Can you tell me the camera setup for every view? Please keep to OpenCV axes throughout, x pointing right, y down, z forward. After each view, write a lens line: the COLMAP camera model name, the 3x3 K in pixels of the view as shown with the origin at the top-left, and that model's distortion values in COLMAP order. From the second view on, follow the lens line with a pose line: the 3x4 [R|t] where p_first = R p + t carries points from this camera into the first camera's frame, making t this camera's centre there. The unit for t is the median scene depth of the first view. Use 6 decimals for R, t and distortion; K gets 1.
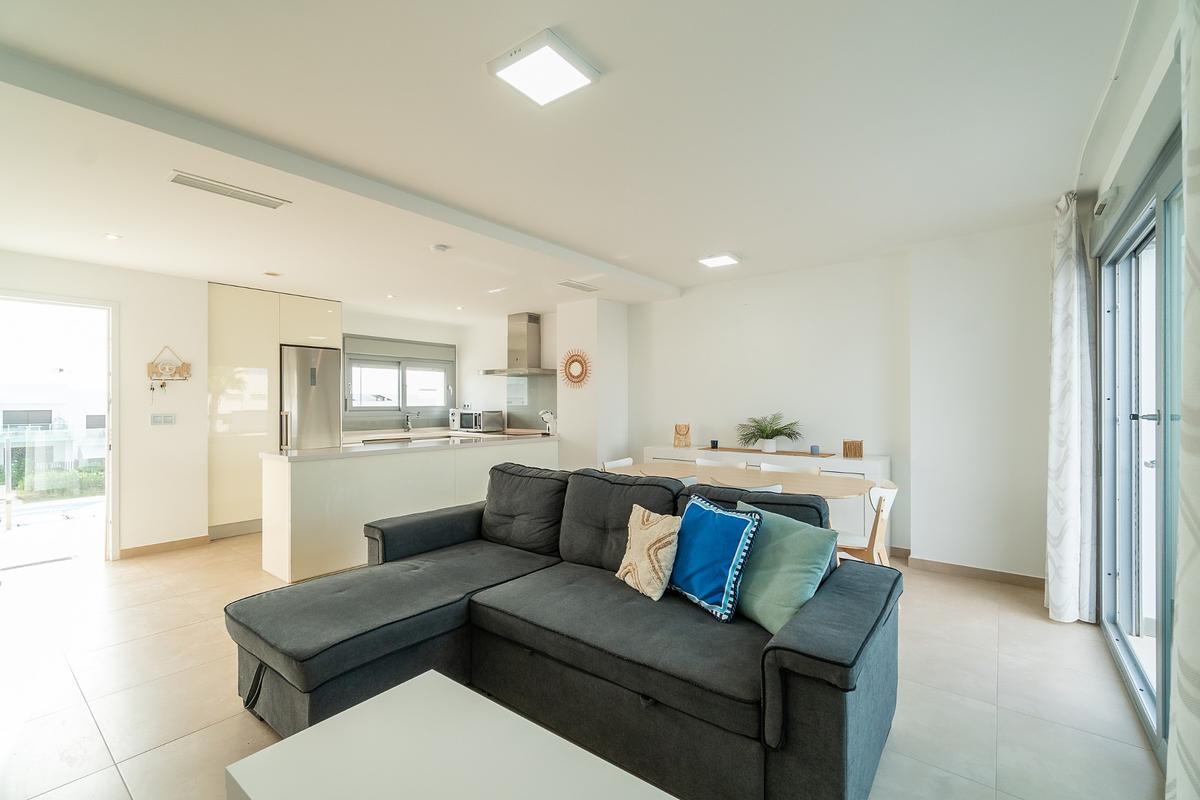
lens RADIAL K [[518.2, 0, 600.0], [0, 518.2, 400.0], [0, 0, 1]] dist [-0.019736, -0.000039]
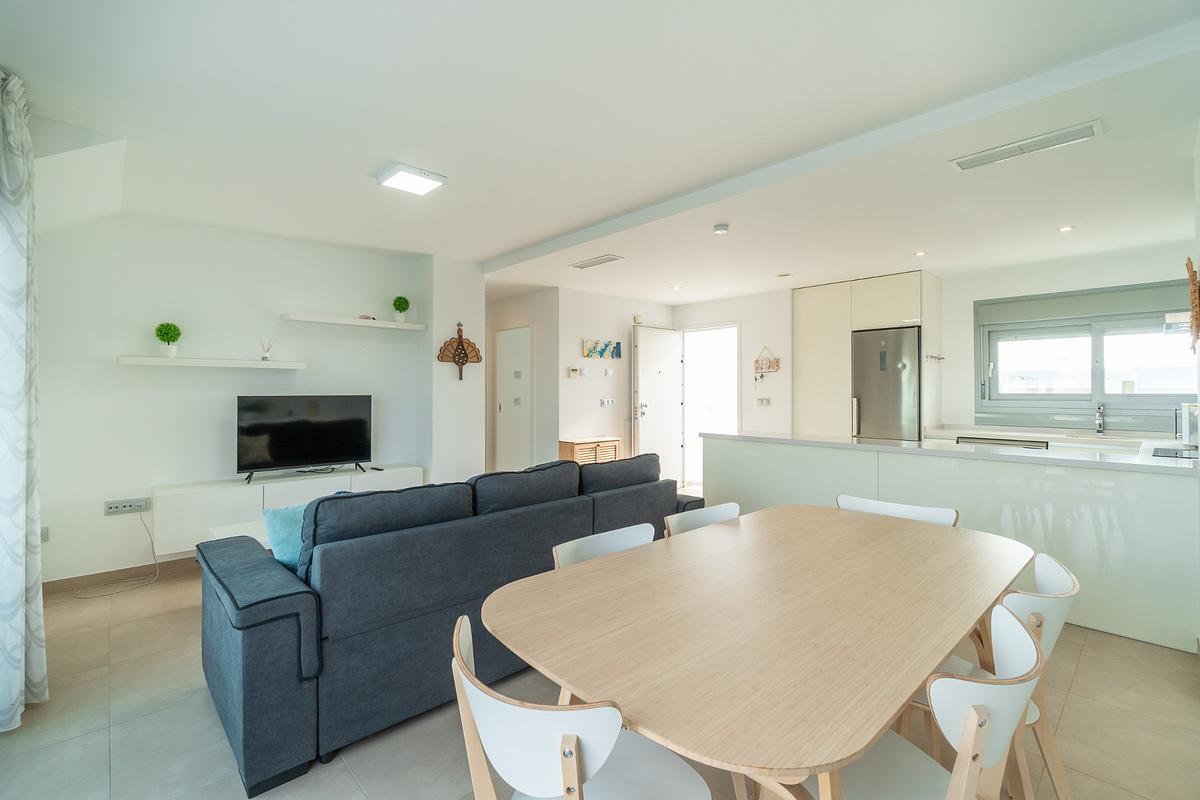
lens RADIAL K [[532.6, 0, 591.1], [0, 532.6, 393.6], [0, 0, 1]] dist [-0.001186, 0.000193]
pose [[-0.172645, 0.004967, -0.984972, 0.604403], [0.007205, 0.999967, 0.003780, 0.008793], [0.984958, -0.006445, -0.172675, 0.781939]]
